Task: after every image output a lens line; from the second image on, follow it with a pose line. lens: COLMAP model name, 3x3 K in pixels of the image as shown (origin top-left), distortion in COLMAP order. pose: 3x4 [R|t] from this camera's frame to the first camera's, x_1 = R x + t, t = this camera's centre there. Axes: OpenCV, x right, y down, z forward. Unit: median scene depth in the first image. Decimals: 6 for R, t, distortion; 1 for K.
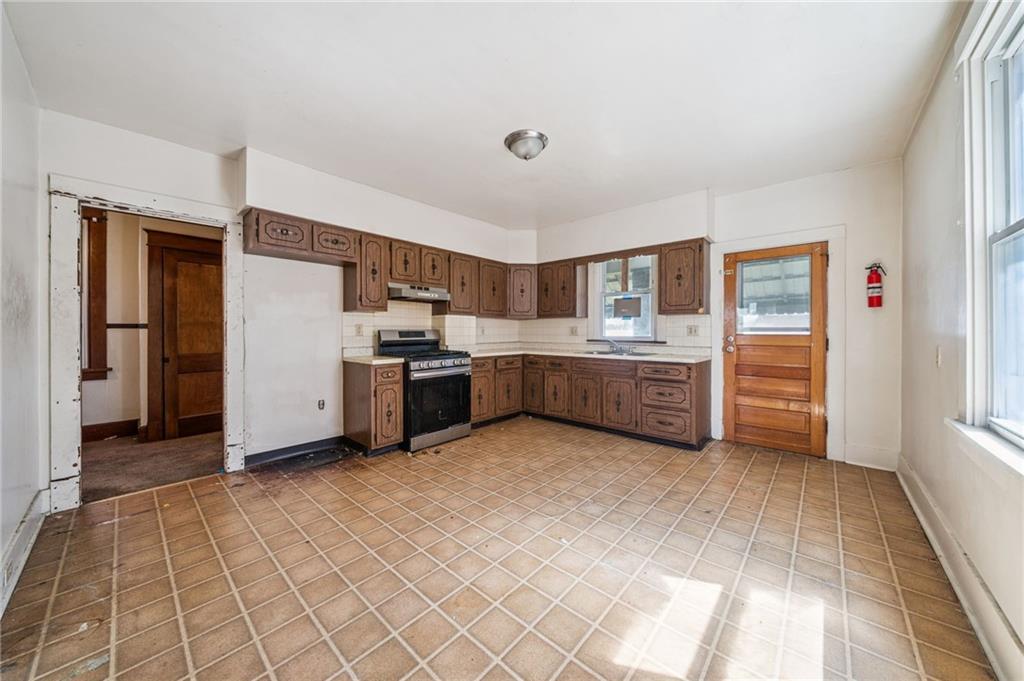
lens RADIAL K [[349.7, 0, 507.6], [0, 349.7, 332.7], [0, 0, 1]] dist [-0.007810, -0.000105]
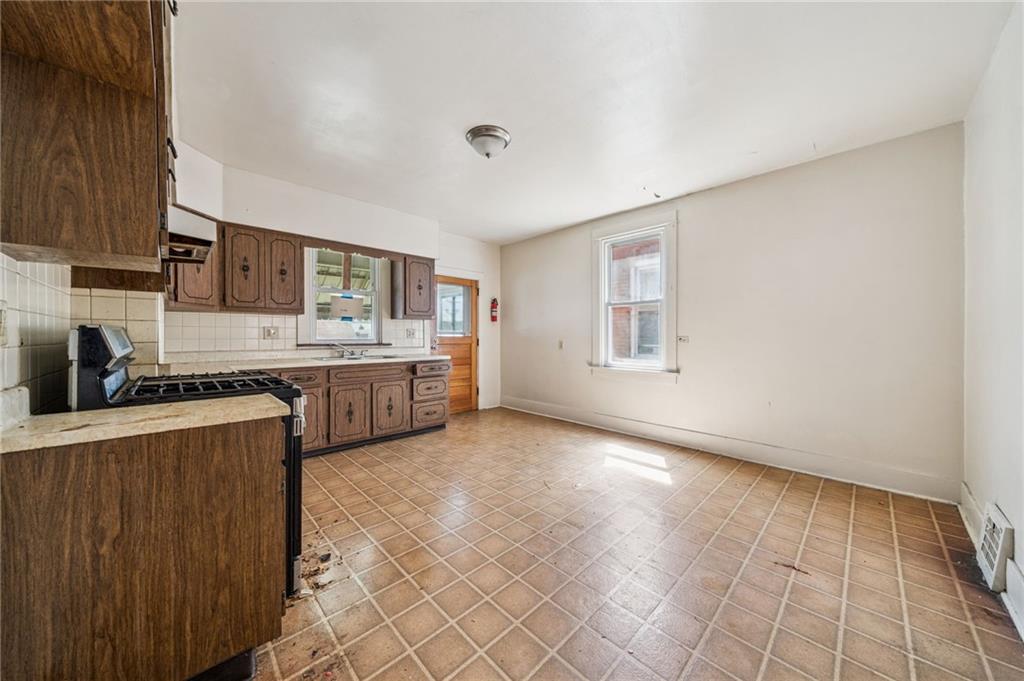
lens RADIAL K [[349.7, 0, 511.6], [0, 349.7, 340.0], [0, 0, 1]] dist [-0.007810, -0.000105]
pose [[0.060143, -0.013909, 0.998093, -0.656249], [-0.000273, 0.999903, 0.013951, 0.000004], [-0.998190, -0.001111, 0.060133, 0.629315]]
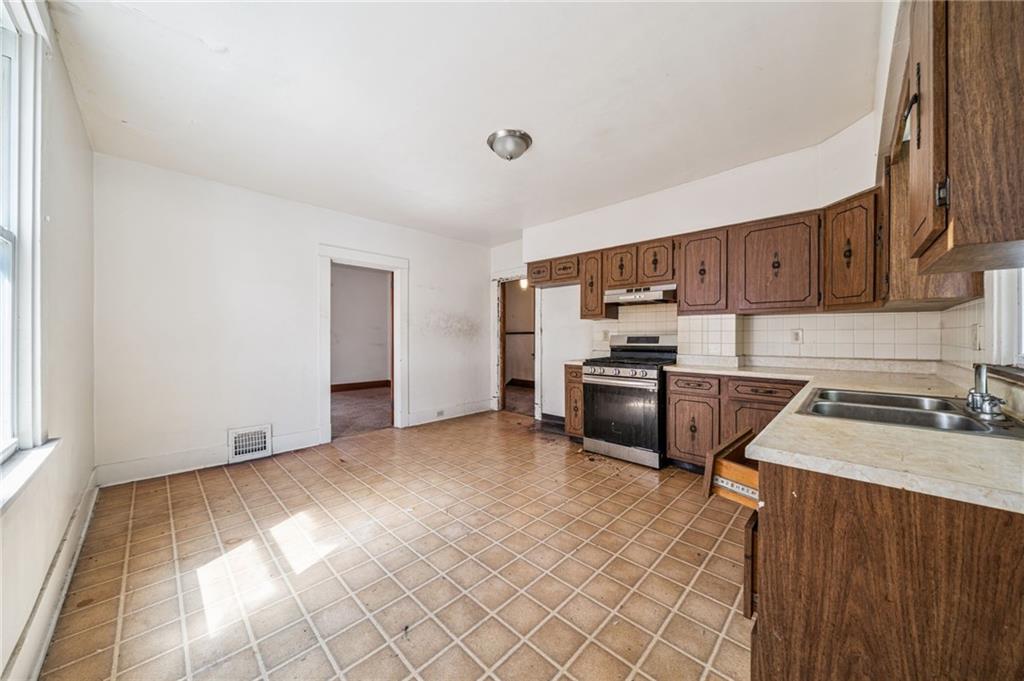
lens RADIAL K [[349.7, 0, 509.9], [0, 349.7, 338.4], [0, 0, 1]] dist [-0.007810, -0.000105]
pose [[-0.034253, 0.008127, -0.999380, 0.728078], [-0.000182, 0.999967, 0.008139, -0.007664], [0.999413, 0.000461, -0.034250, 0.740497]]
